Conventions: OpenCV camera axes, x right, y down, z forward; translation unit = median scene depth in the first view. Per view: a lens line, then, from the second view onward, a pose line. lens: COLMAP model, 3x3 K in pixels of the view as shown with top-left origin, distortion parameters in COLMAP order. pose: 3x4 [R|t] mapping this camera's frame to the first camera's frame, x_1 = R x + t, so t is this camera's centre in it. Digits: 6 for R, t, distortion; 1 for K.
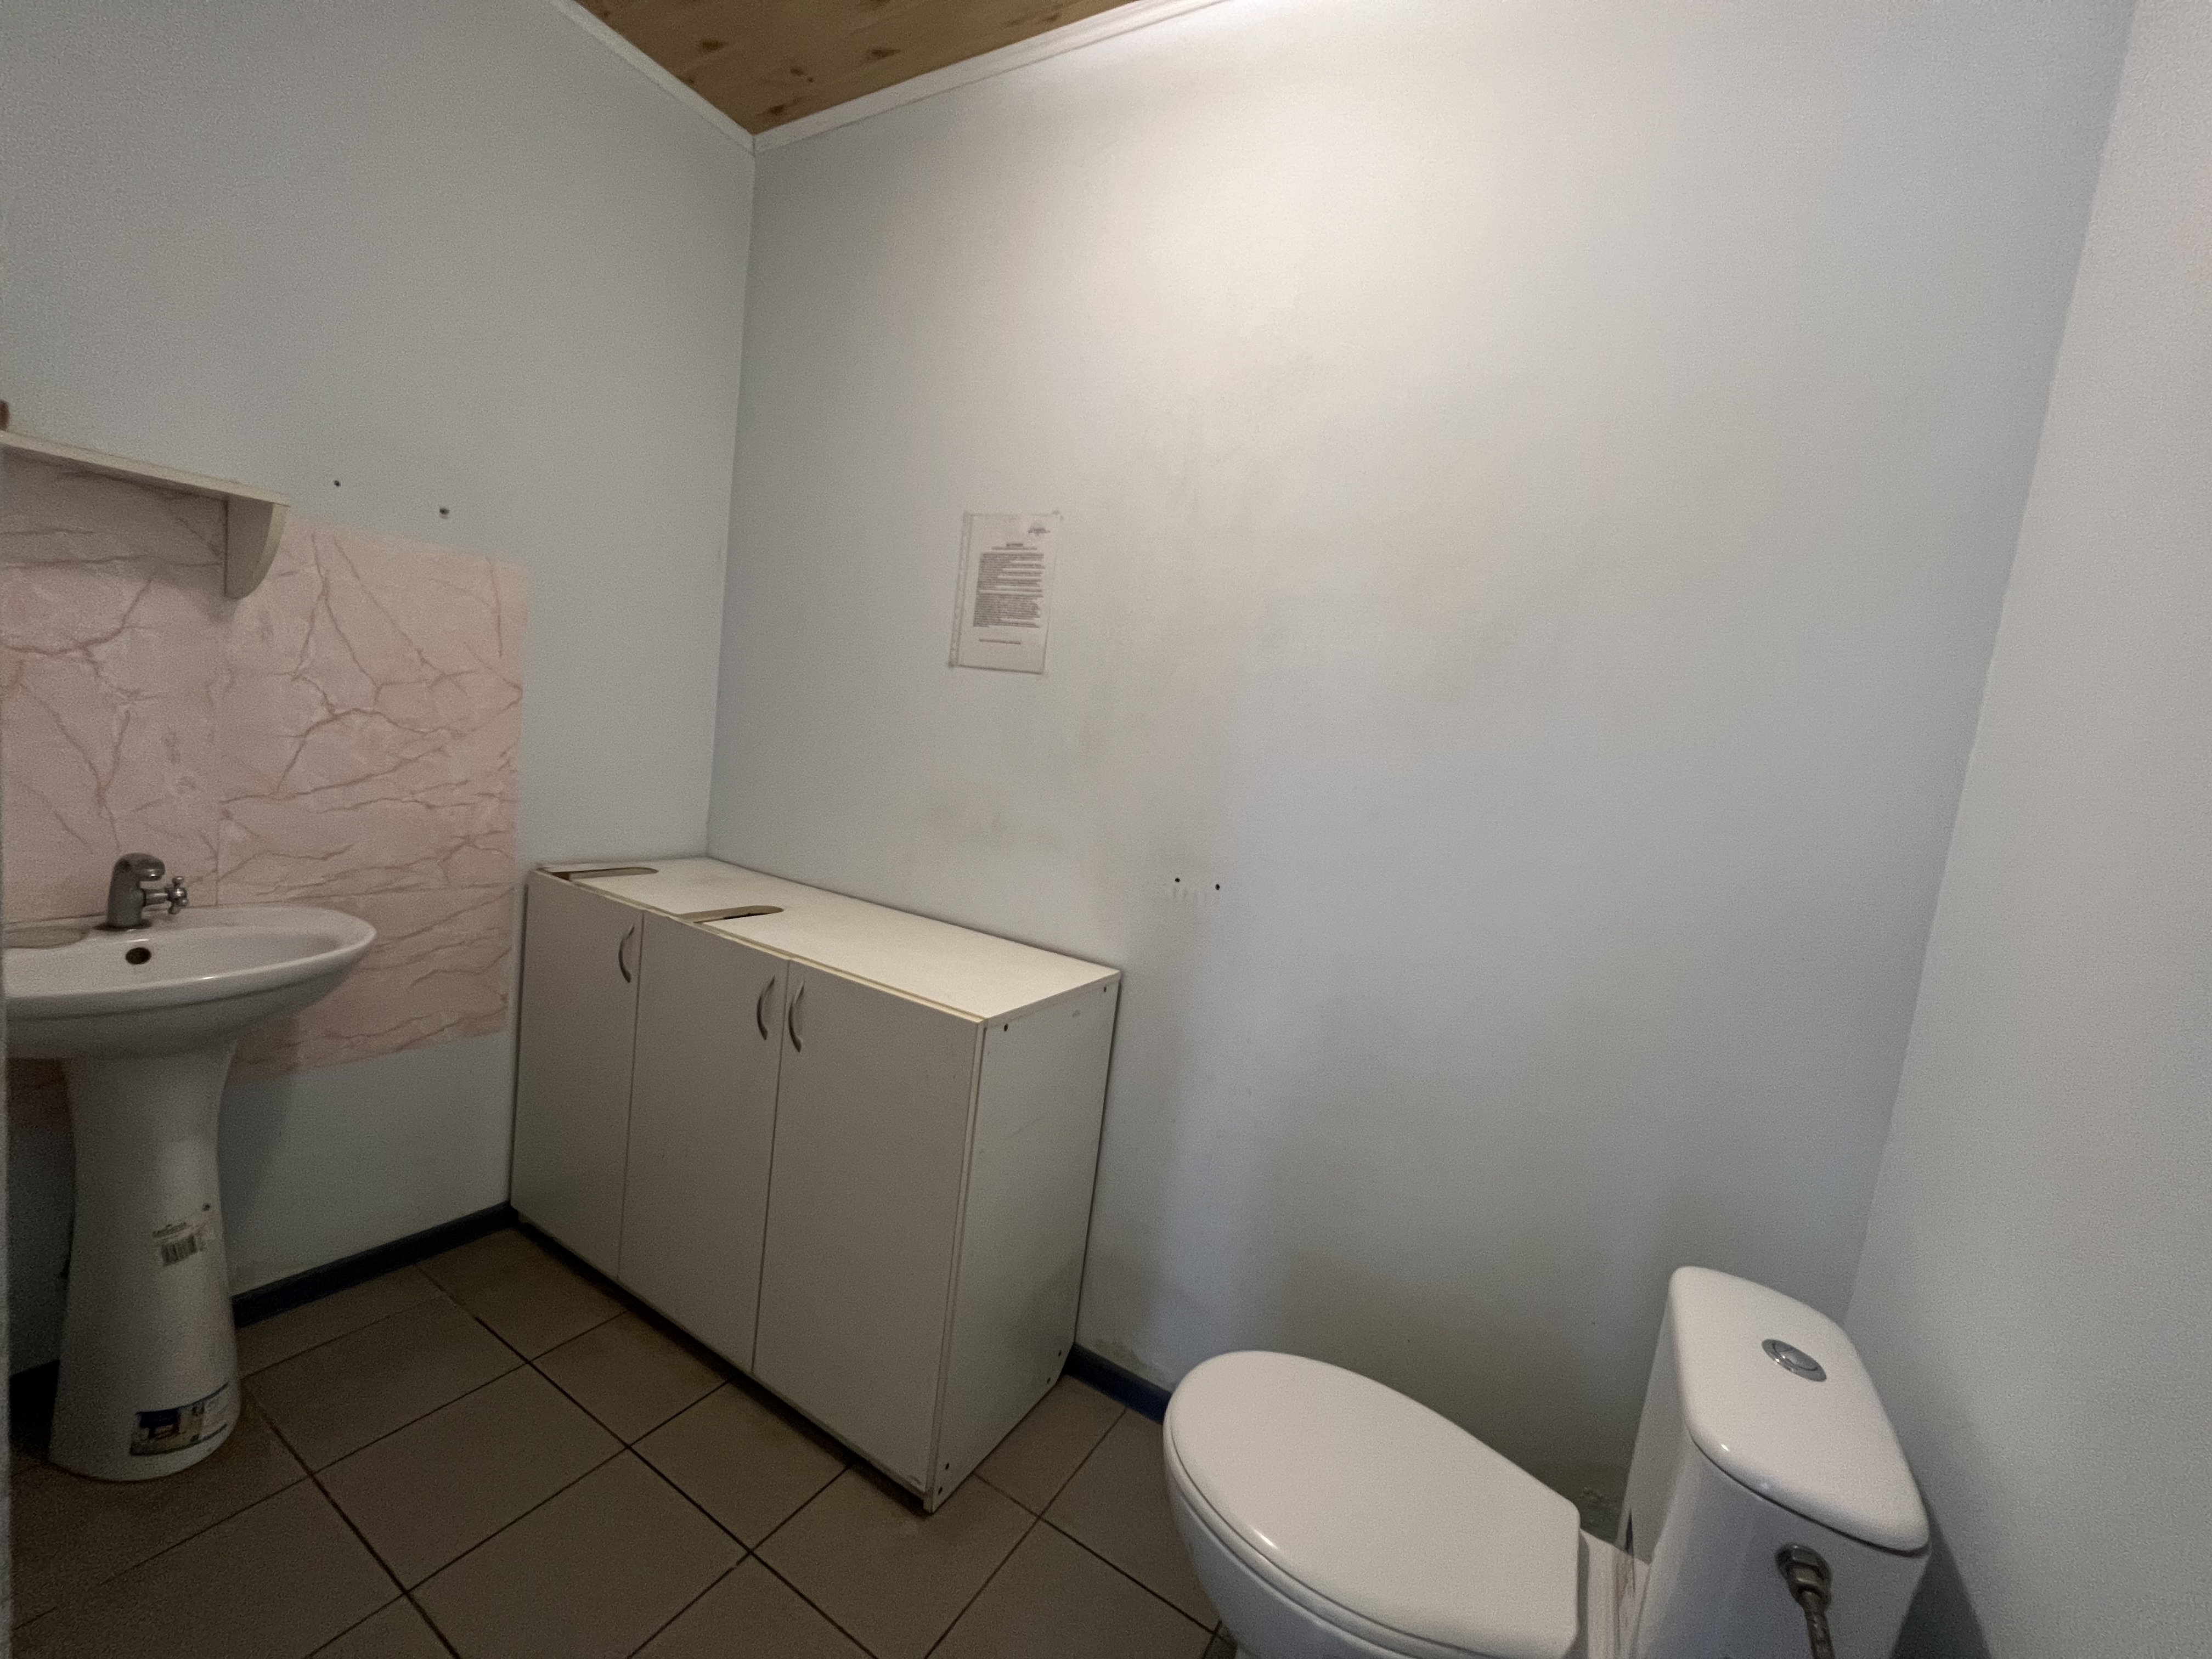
lens RADIAL K [[875.5, 0, 1108.7], [0, 875.5, 829.4], [0, 0, 1]] dist [0.008587, 0.000258]
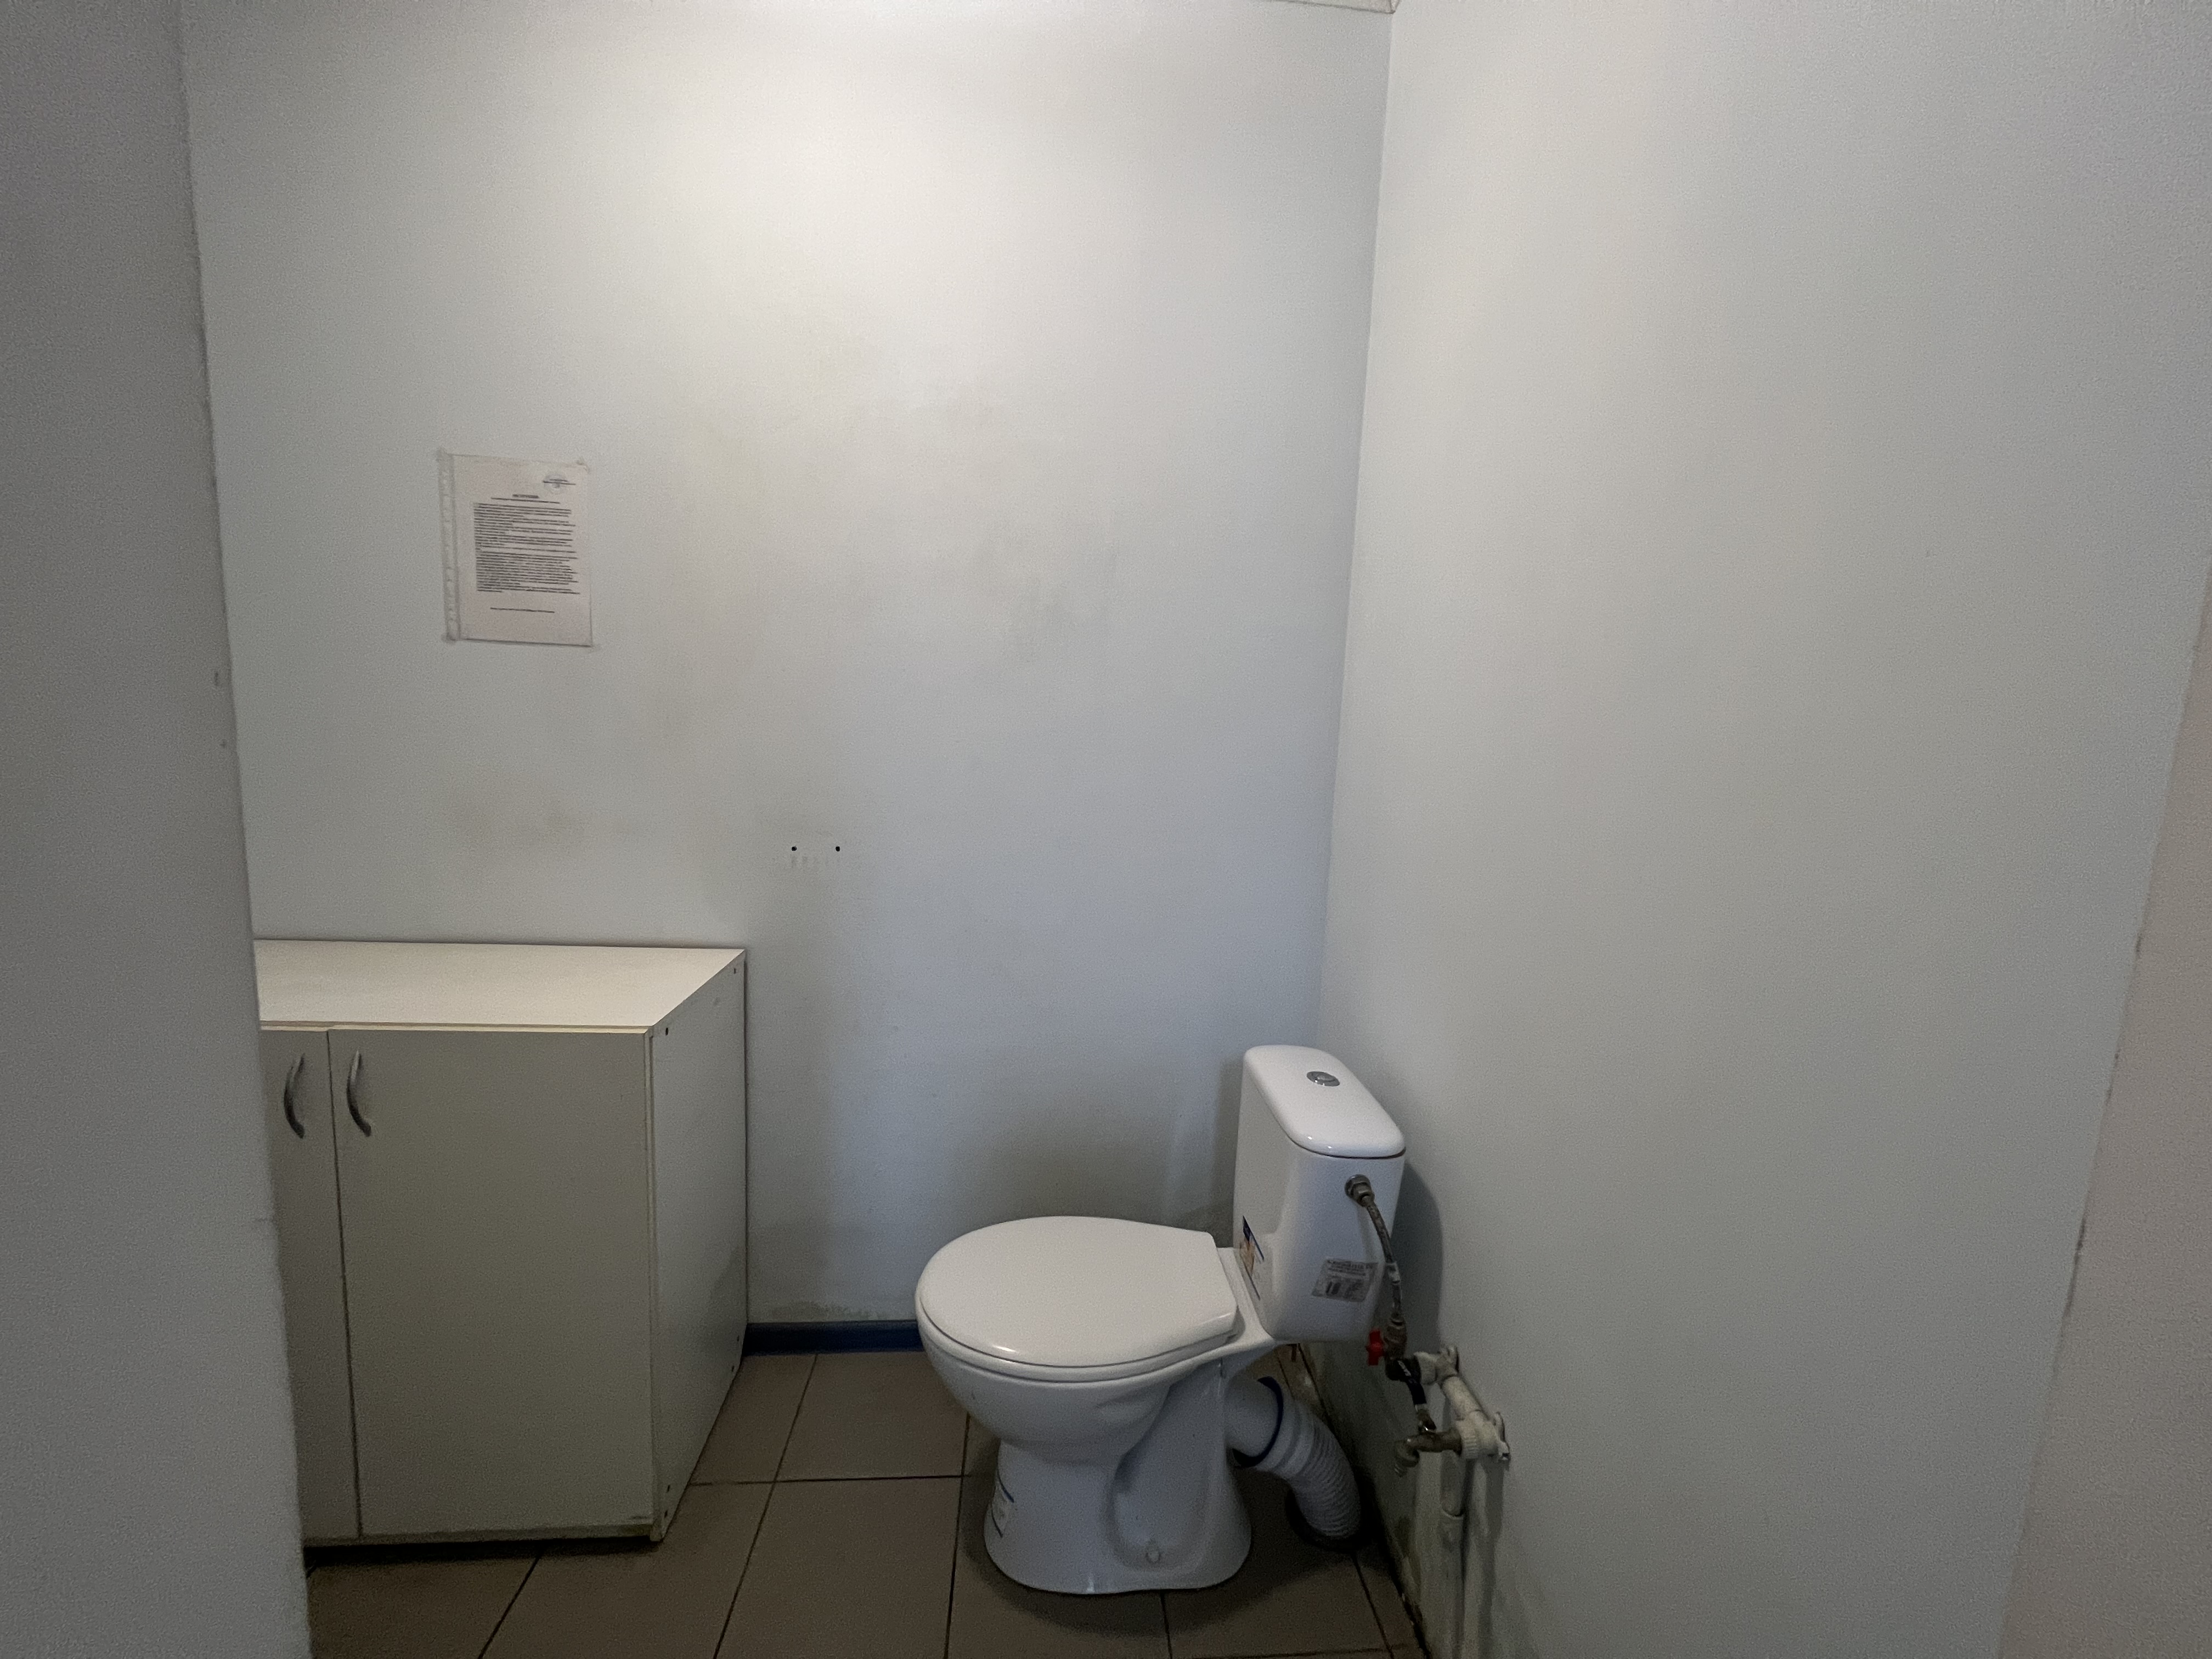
lens RADIAL K [[875.5, 0, 1100.4], [0, 875.5, 830.0], [0, 0, 1]] dist [0.008587, 0.000258]
pose [[0.822292, -0.155256, 0.547478, -0.170056], [0.116582, 0.987618, 0.104972, -0.026921], [-0.556997, -0.022491, 0.830210, -0.038302]]
